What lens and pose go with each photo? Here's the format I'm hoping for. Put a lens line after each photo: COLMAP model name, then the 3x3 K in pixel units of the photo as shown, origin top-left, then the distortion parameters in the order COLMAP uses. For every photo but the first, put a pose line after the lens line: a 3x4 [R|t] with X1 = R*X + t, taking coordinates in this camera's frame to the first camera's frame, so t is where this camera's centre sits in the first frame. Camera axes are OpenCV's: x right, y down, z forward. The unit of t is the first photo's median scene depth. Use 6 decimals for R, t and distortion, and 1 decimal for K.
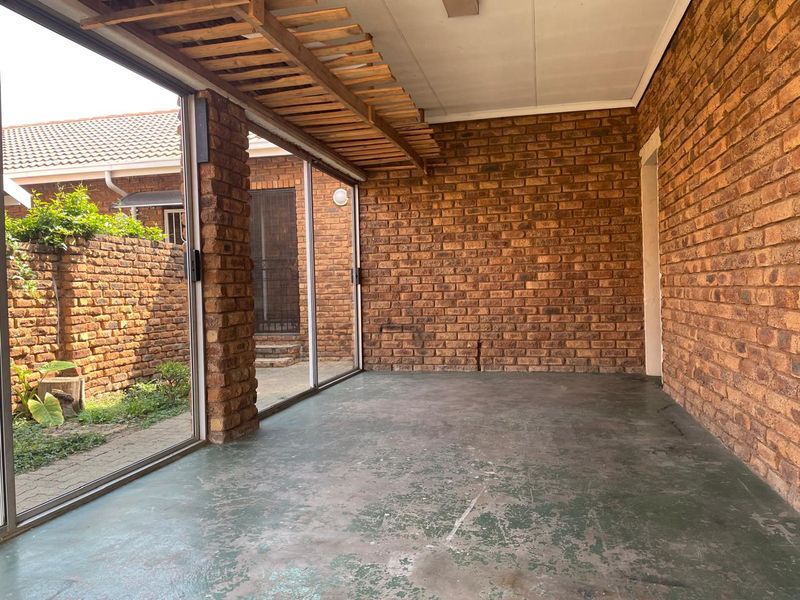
lens RADIAL K [[607.3, 0, 400.0], [0, 607.3, 300.0], [0, 0, 1]] dist [0.100722, -0.130969]
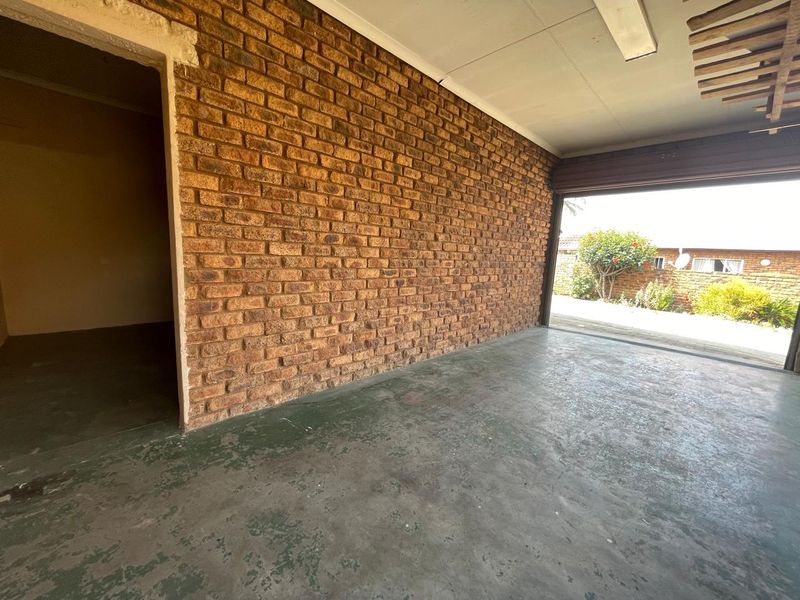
lens RADIAL K [[328.3, 0, 400.0], [0, 328.3, 300.0], [0, 0, 1]] dist [-0.001137, -0.000023]
pose [[-0.851435, -0.087270, 0.517149, 0.034861], [-0.012566, 0.989170, 0.146236, -0.052242], [-0.524310, 0.118012, -0.843310, 1.007355]]
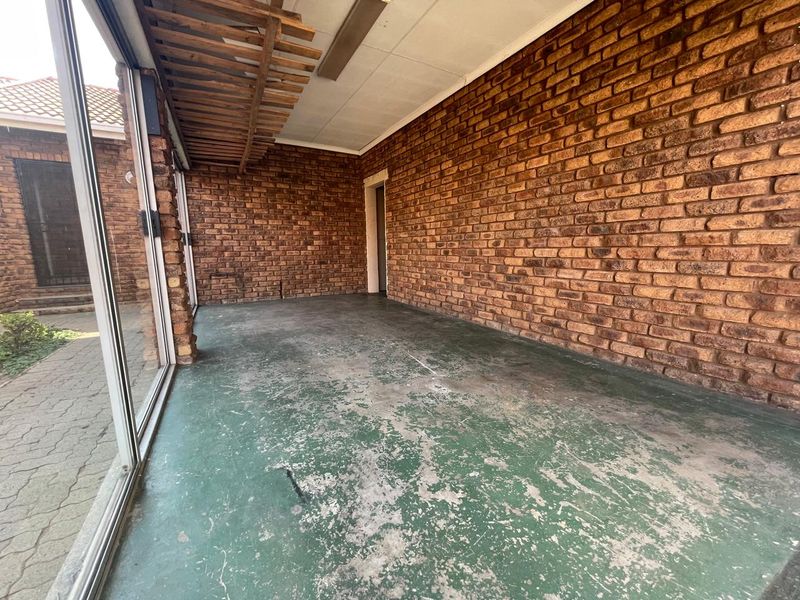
lens RADIAL K [[328.3, 0, 400.0], [0, 328.3, 300.0], [0, 0, 1]] dist [-0.001137, -0.000023]
pose [[0.739419, -0.089110, 0.667322, -0.255546], [0.006112, 0.992050, 0.125699, 0.008262], [-0.673218, -0.088866, 0.734085, 0.120329]]
